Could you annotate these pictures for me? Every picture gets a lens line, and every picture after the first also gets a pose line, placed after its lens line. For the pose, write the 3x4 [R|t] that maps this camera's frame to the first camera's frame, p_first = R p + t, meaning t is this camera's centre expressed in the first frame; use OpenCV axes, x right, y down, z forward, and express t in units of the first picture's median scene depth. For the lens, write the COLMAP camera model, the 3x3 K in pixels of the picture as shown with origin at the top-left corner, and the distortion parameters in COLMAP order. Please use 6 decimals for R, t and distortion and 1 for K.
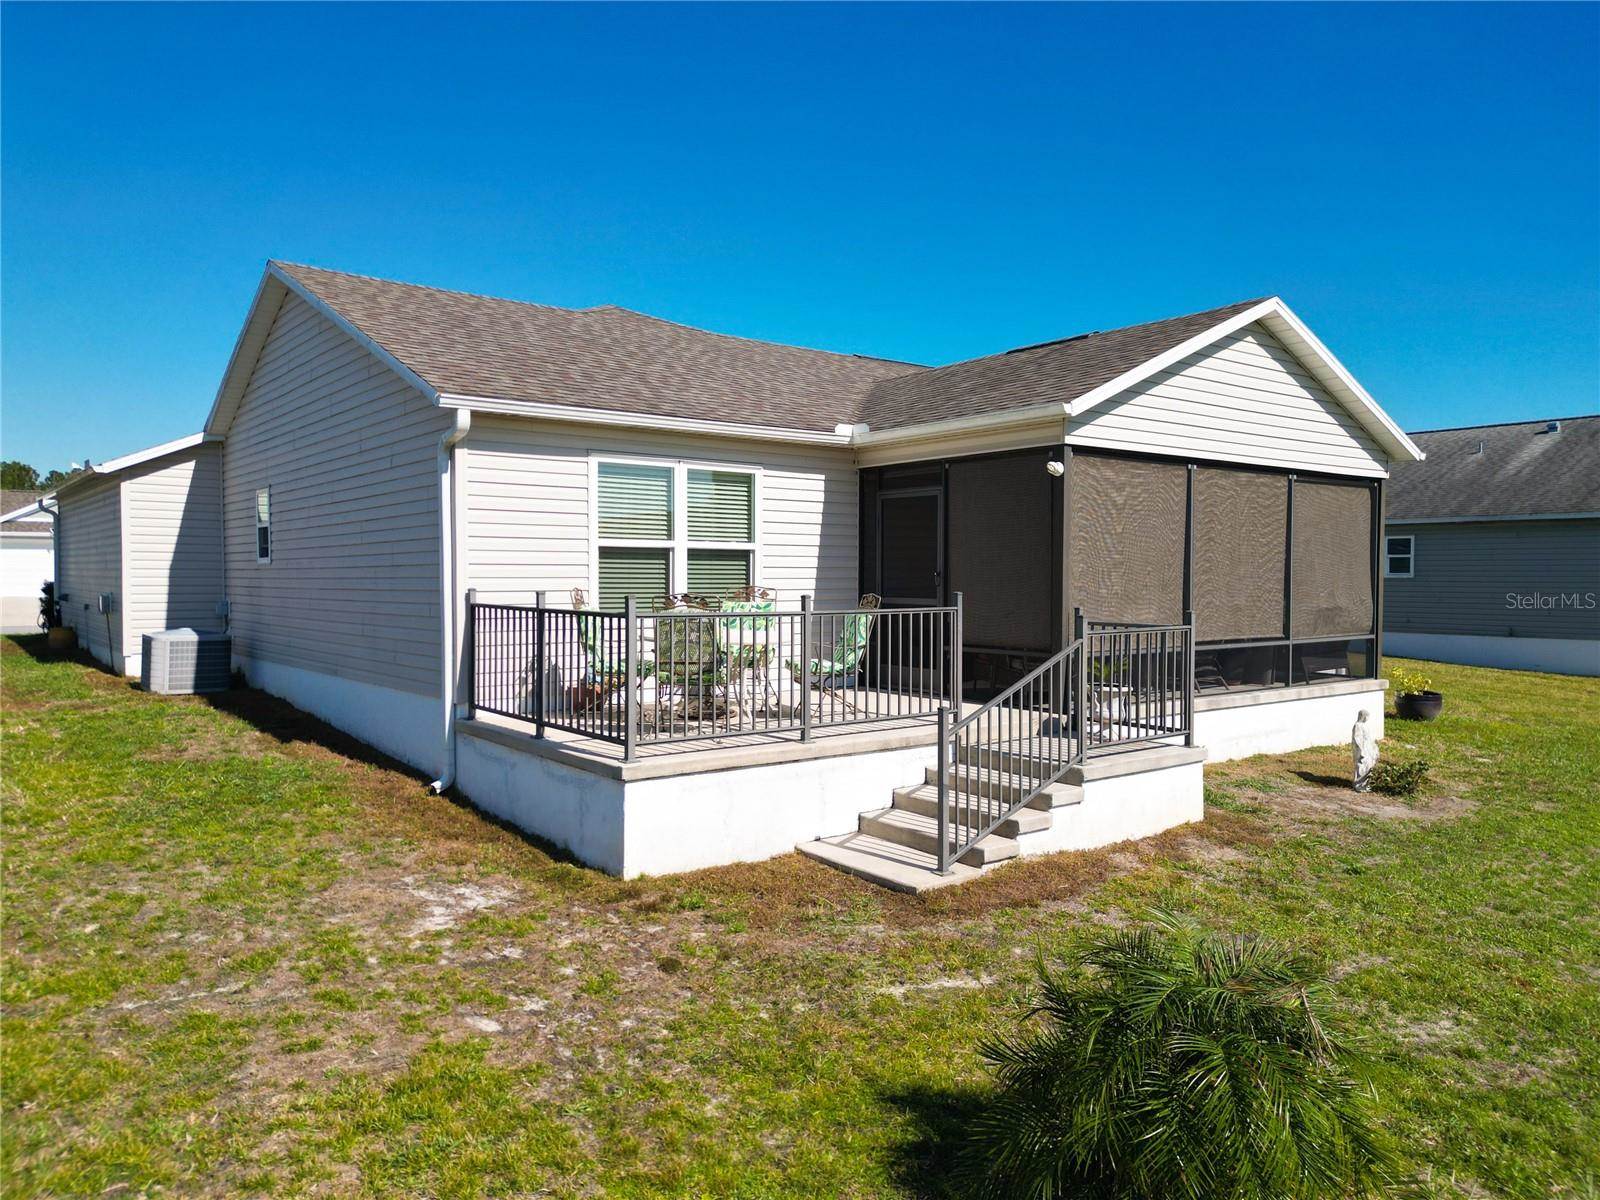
lens RADIAL K [[1166.7, 0, 809.8], [0, 1166.7, 625.1], [0, 0, 1]] dist [0.065504, -0.095390]
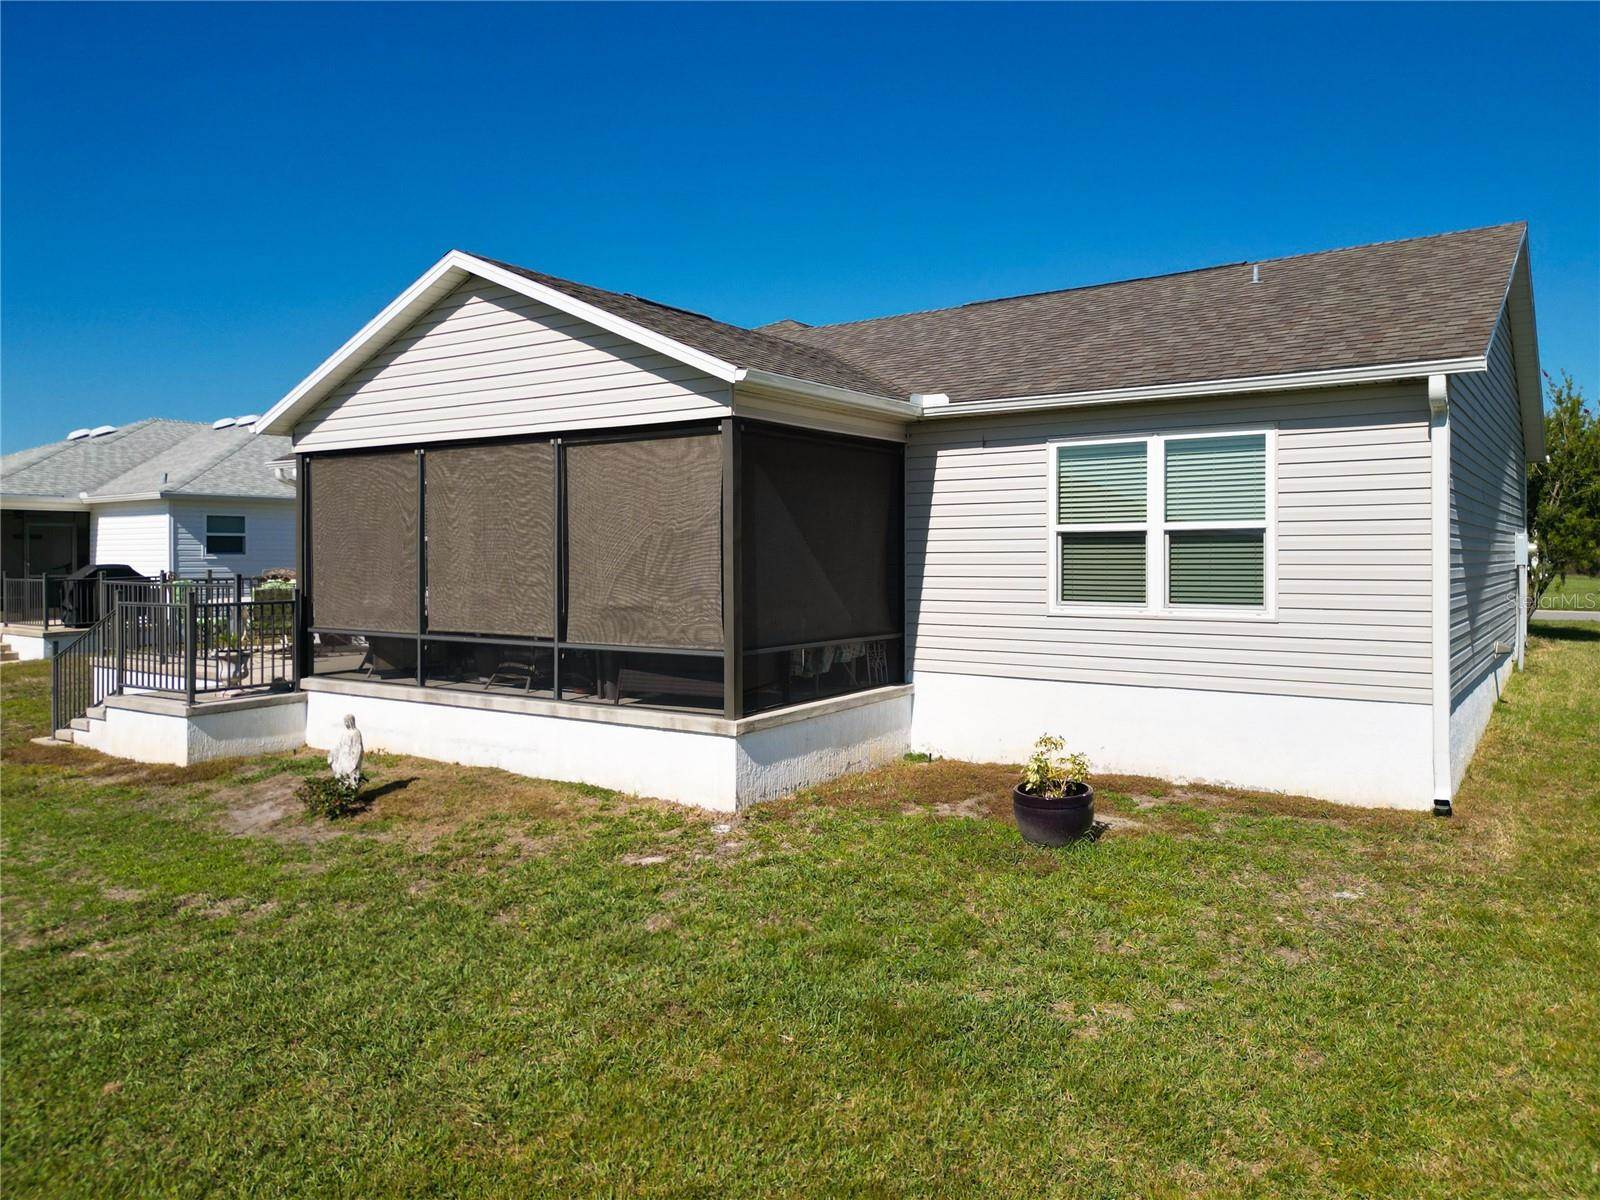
lens RADIAL K [[1127.4, 0, 800.0], [0, 1127.4, 600.0], [0, 0, 1]] dist [0.062806, -0.060523]
pose [[0.299710, 0.030136, -0.953554, 1.110930], [-0.038533, 0.999068, 0.019463, -0.034777], [0.953252, 0.030910, 0.300592, 0.851896]]
